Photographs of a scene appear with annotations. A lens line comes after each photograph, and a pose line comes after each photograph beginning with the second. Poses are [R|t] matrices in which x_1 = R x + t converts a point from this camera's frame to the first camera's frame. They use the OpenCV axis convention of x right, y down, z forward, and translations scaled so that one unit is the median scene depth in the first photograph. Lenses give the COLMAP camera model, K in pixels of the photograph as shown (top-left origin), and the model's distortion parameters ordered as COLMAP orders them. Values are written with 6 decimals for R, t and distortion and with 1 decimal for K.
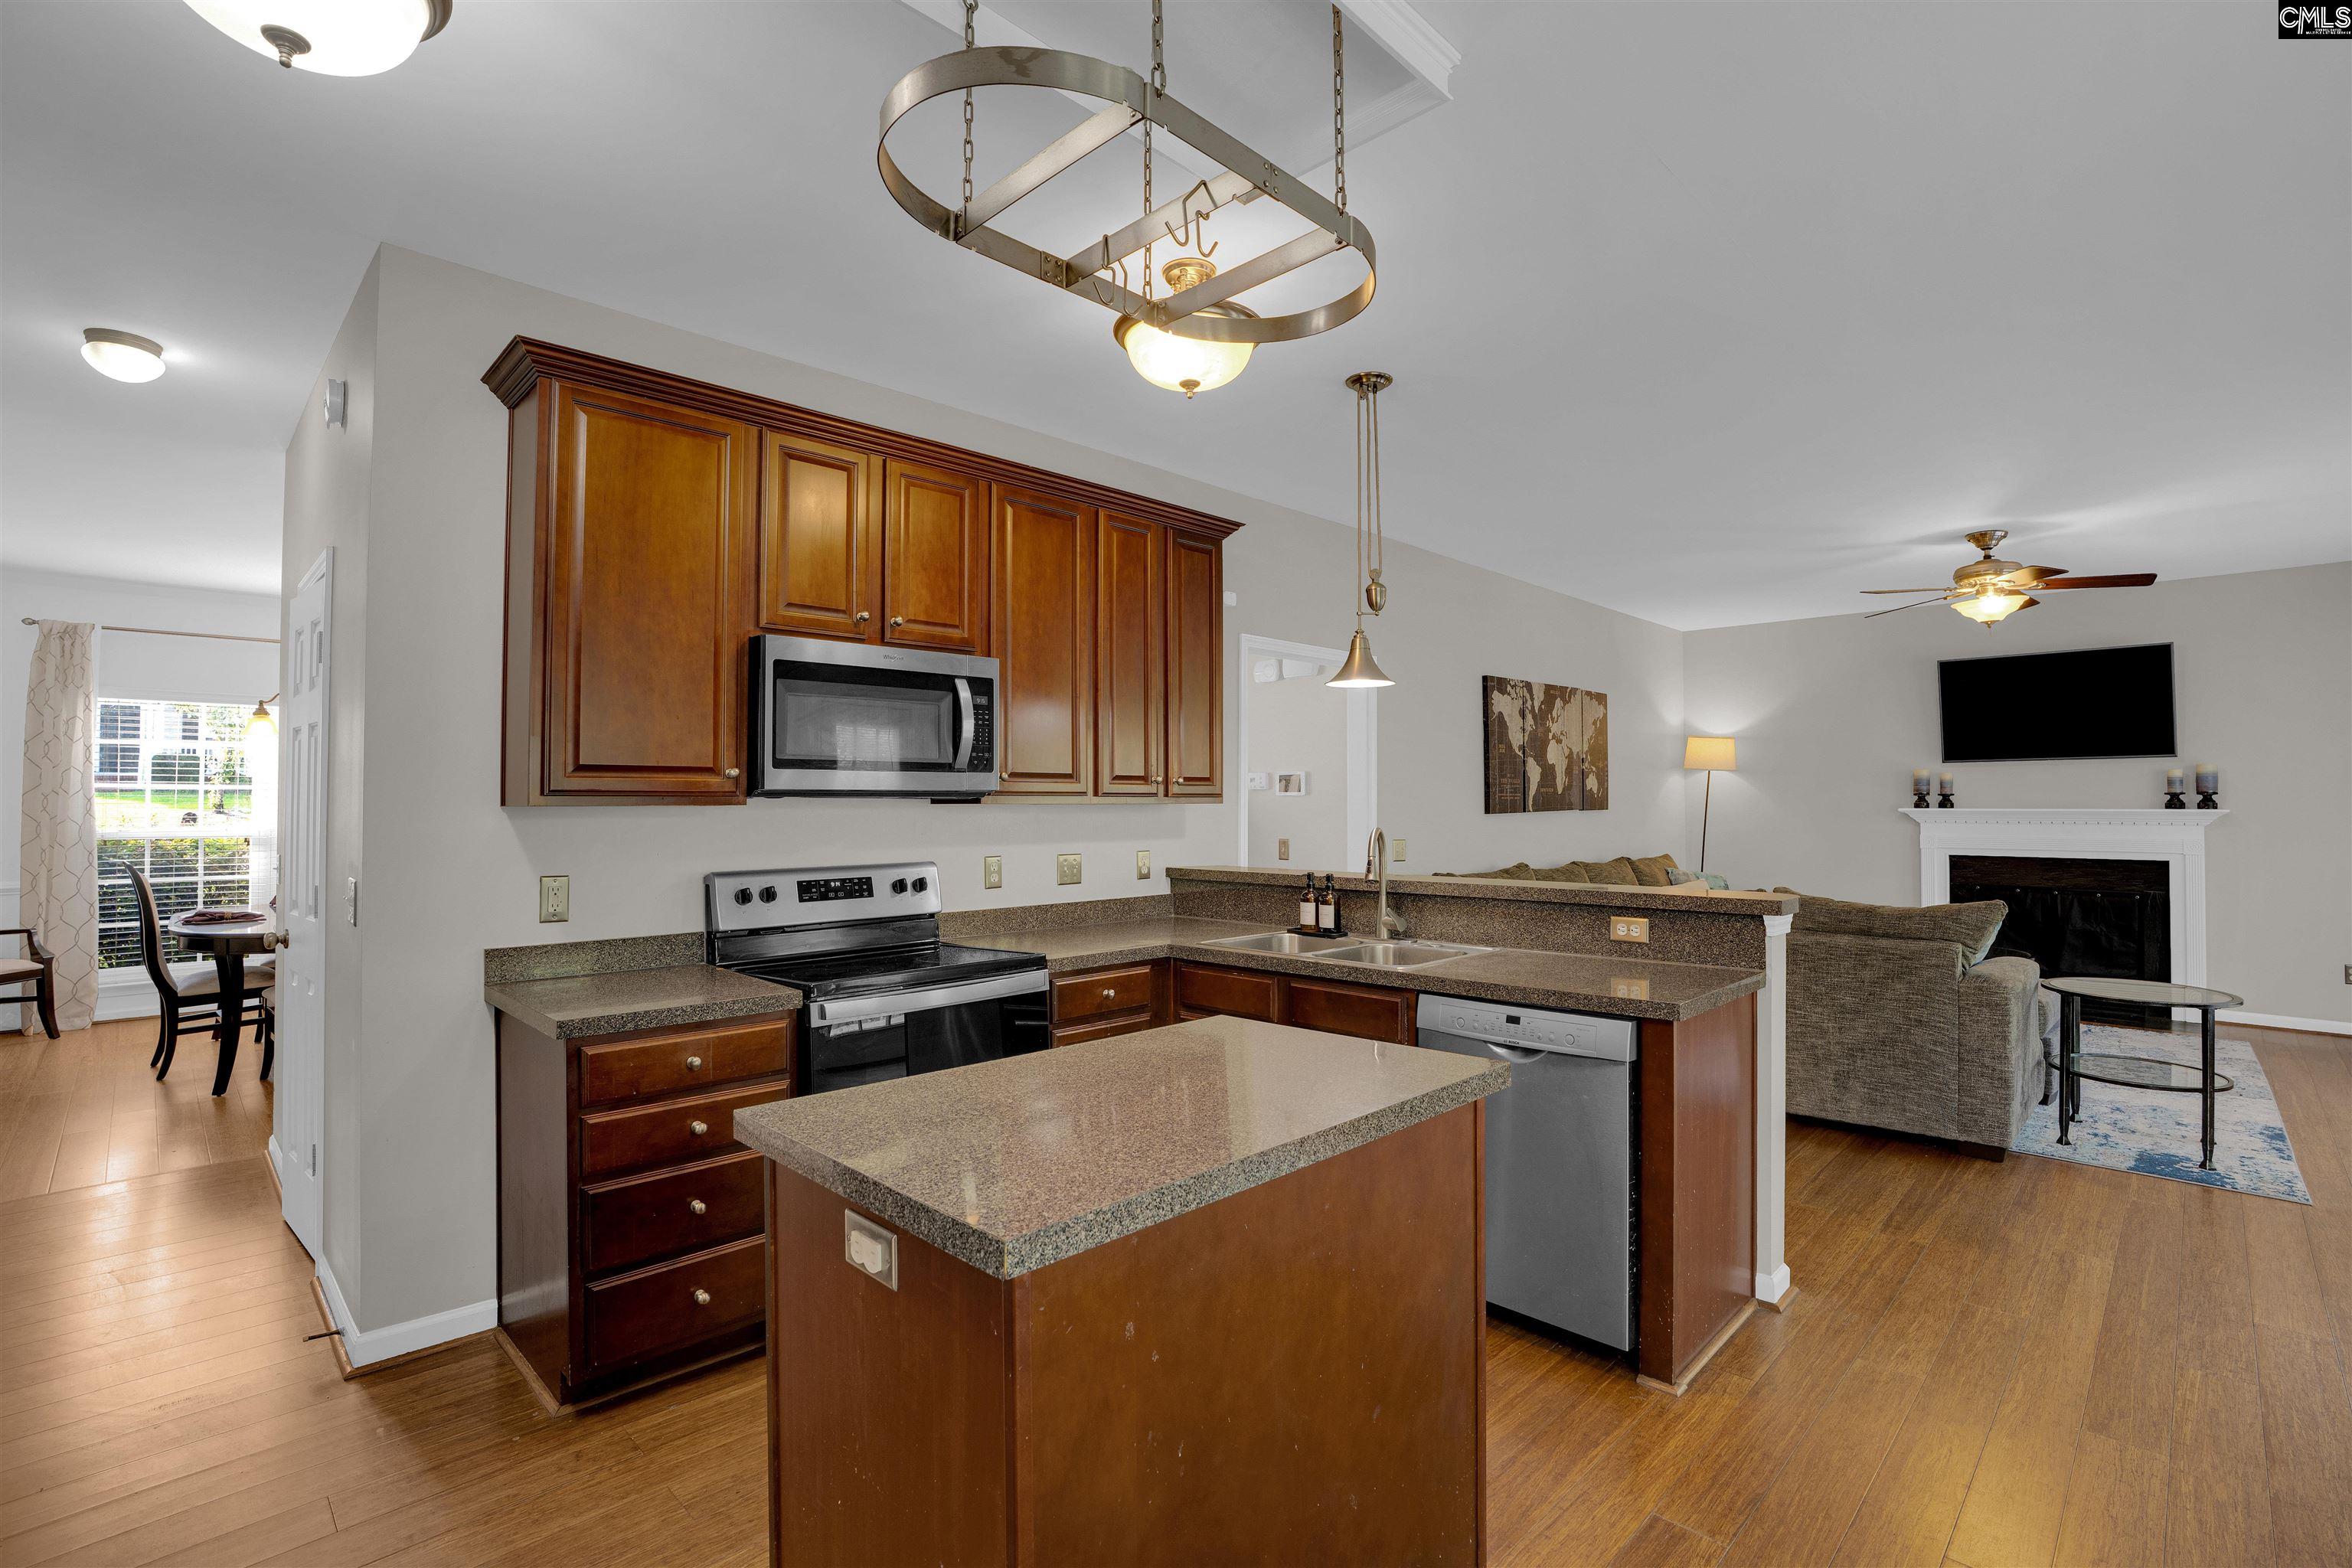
lens RADIAL K [[1084.4, 0, 1178.0], [0, 1084.4, 772.7], [0, 0, 1]] dist [-0.072602, 0.029070]
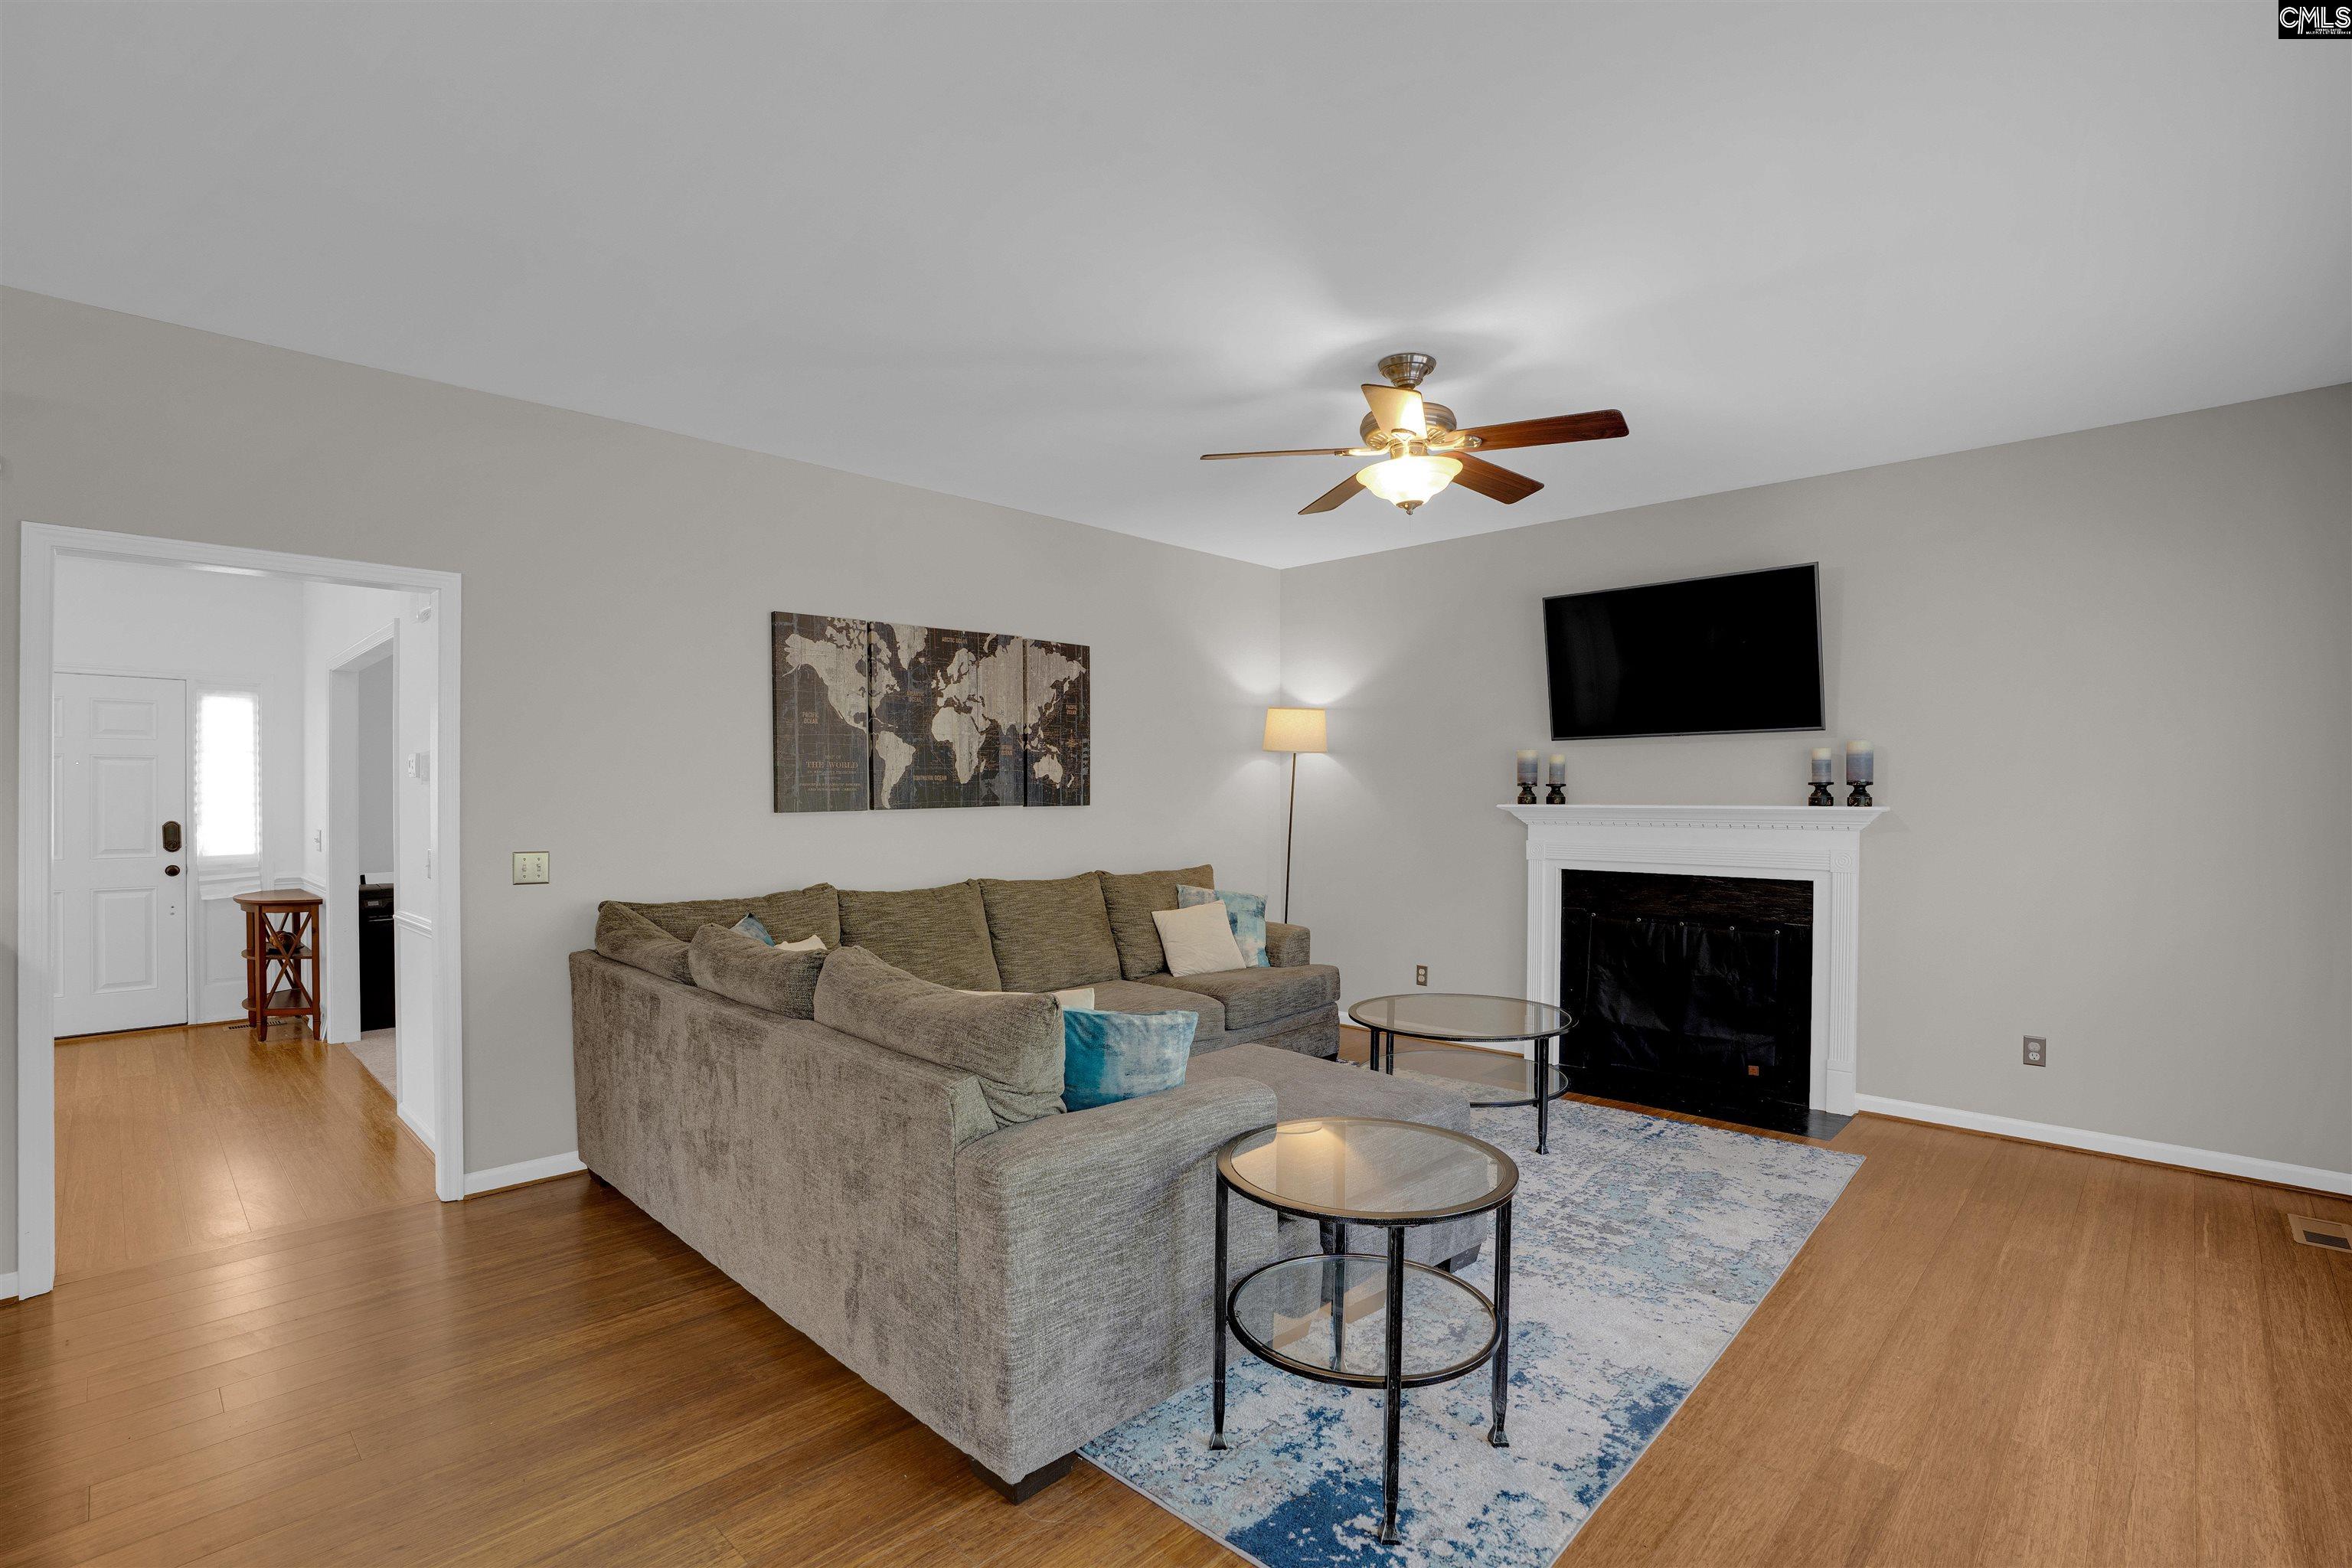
lens RADIAL K [[1096.0, 0, 1174.3], [0, 1096.0, 796.5], [0, 0, 1]] dist [-0.080045, 0.035012]
pose [[0.999924, -0.000804, 0.012328, 0.952807], [0.000431, 0.999542, 0.030257, 0.012506], [-0.012347, -0.030249, 0.999466, 0.539751]]
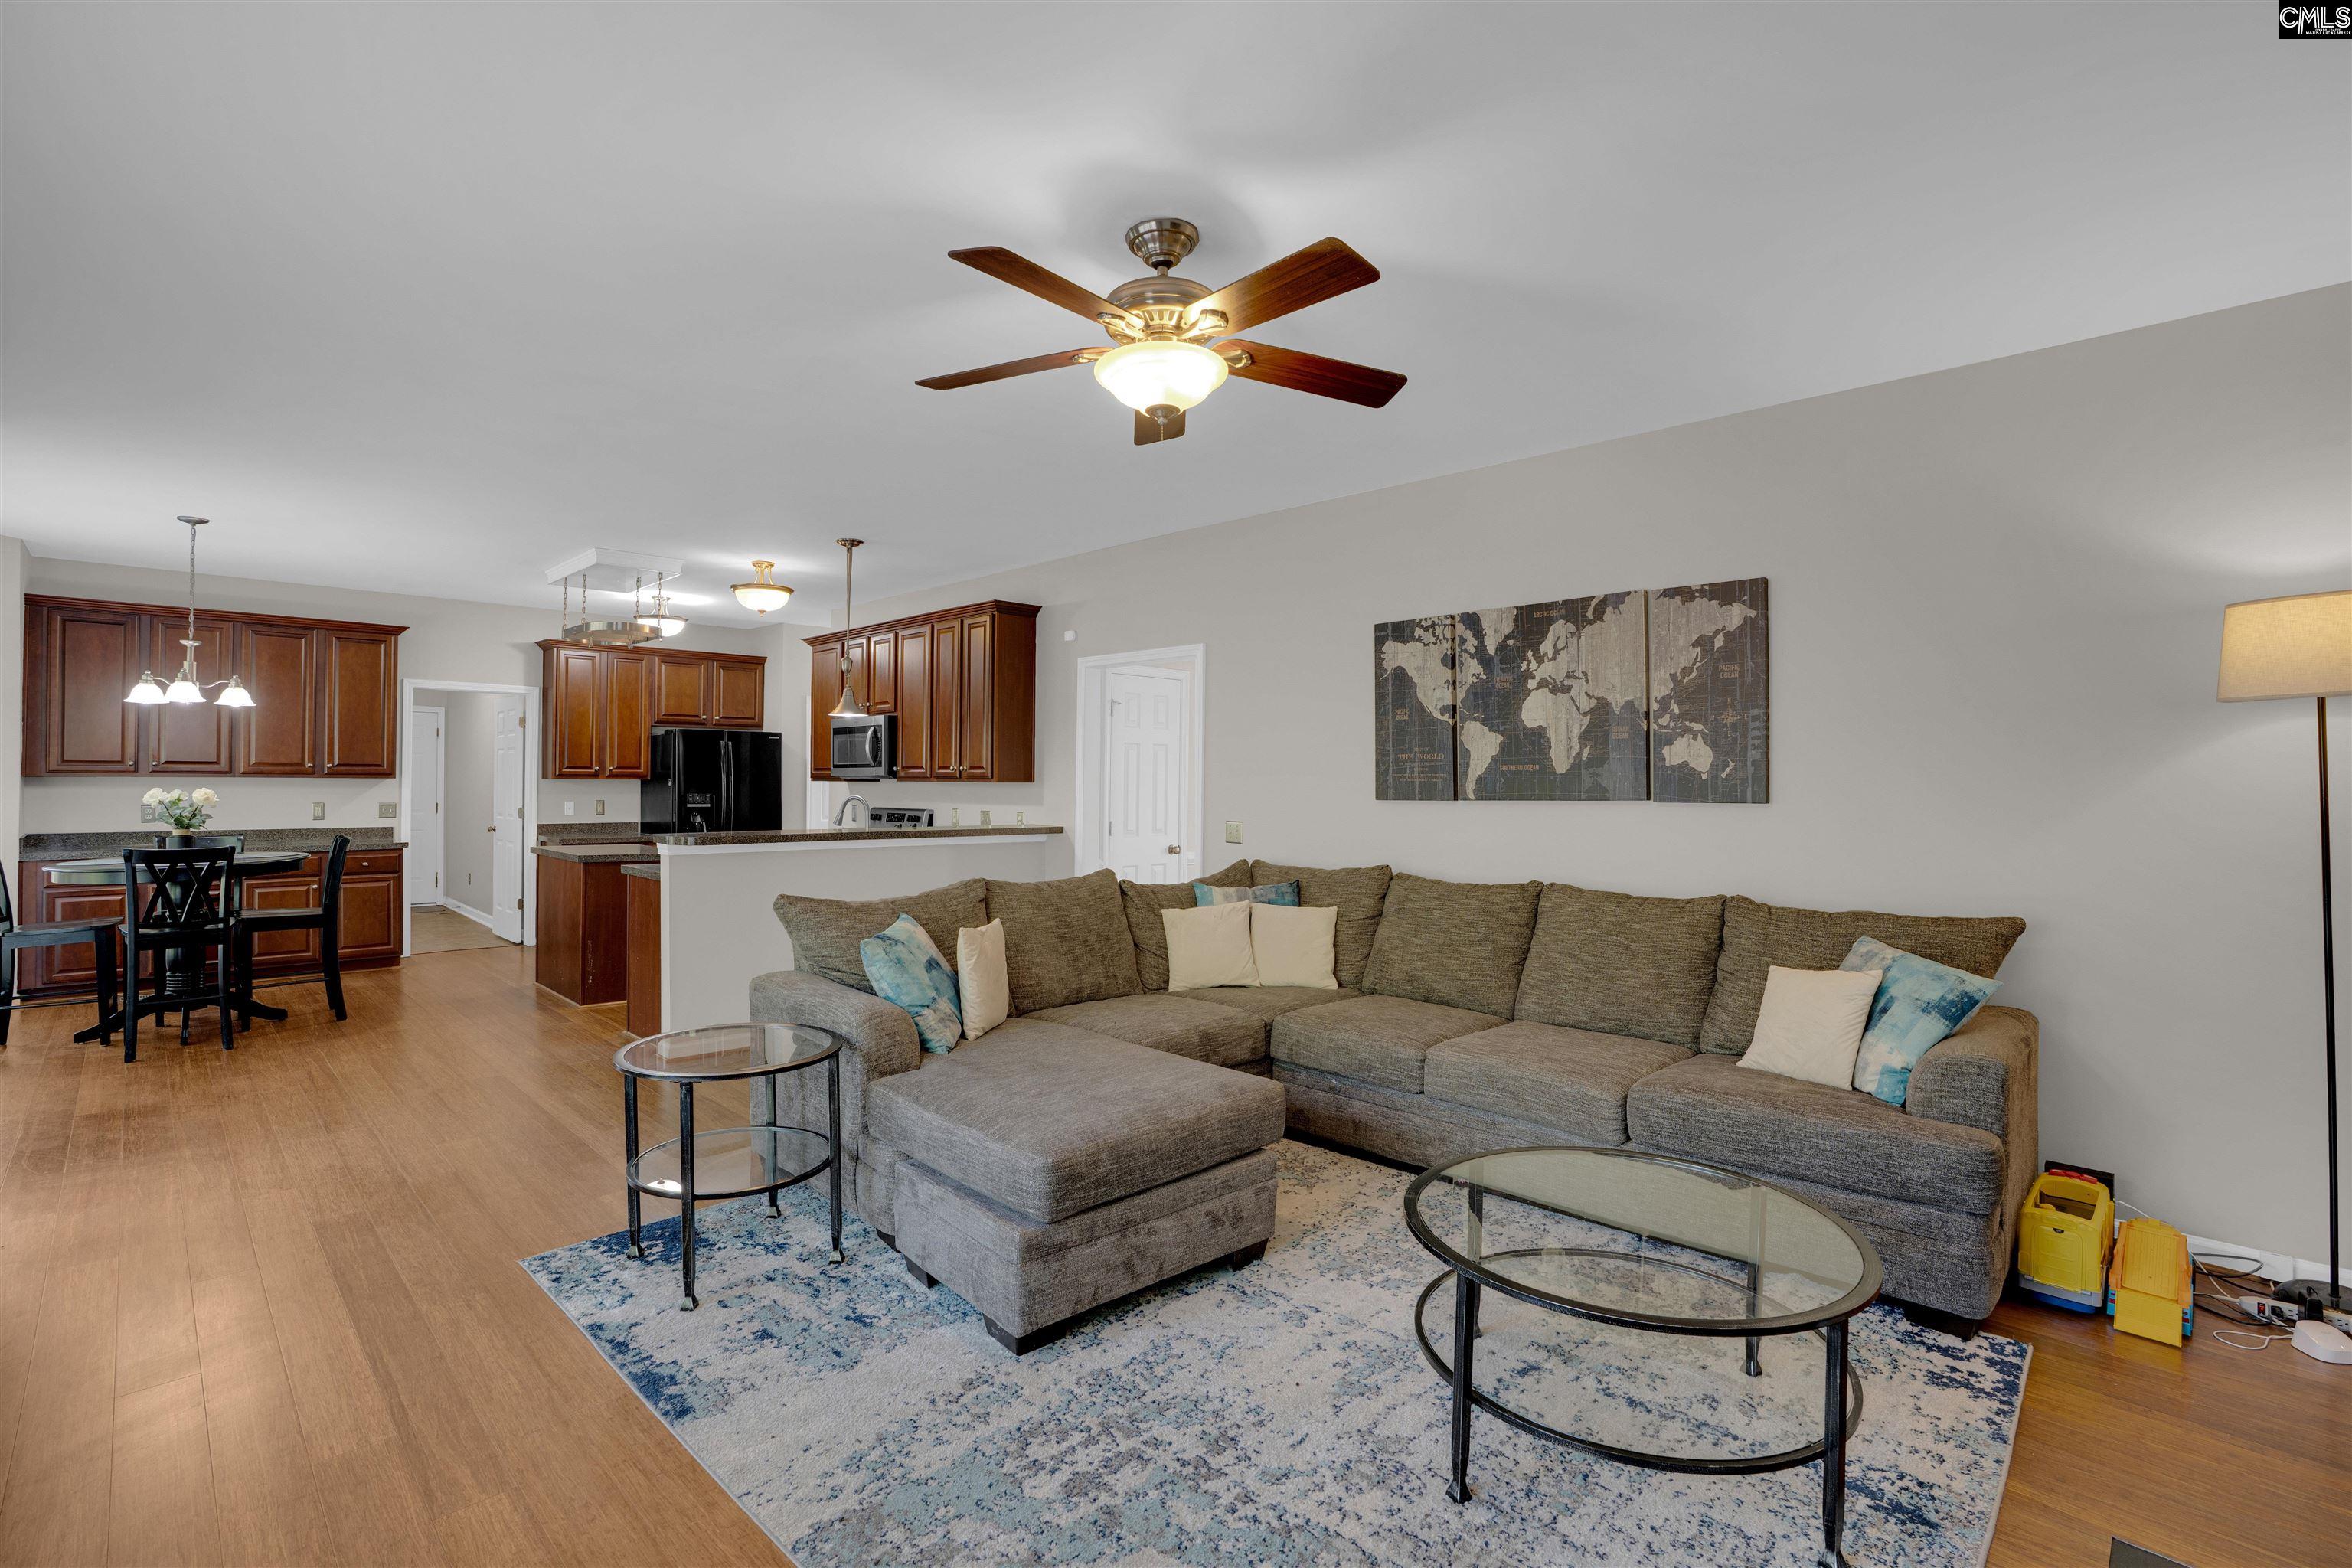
lens RADIAL K [[1084.4, 0, 1178.0], [0, 1084.4, 772.7], [0, 0, 1]] dist [-0.072602, 0.029070]
pose [[-0.001159, -0.004098, -0.999991, 1.928069], [0.023069, 0.999725, -0.004123, 0.032704], [0.999733, -0.023073, -0.001064, 1.525320]]
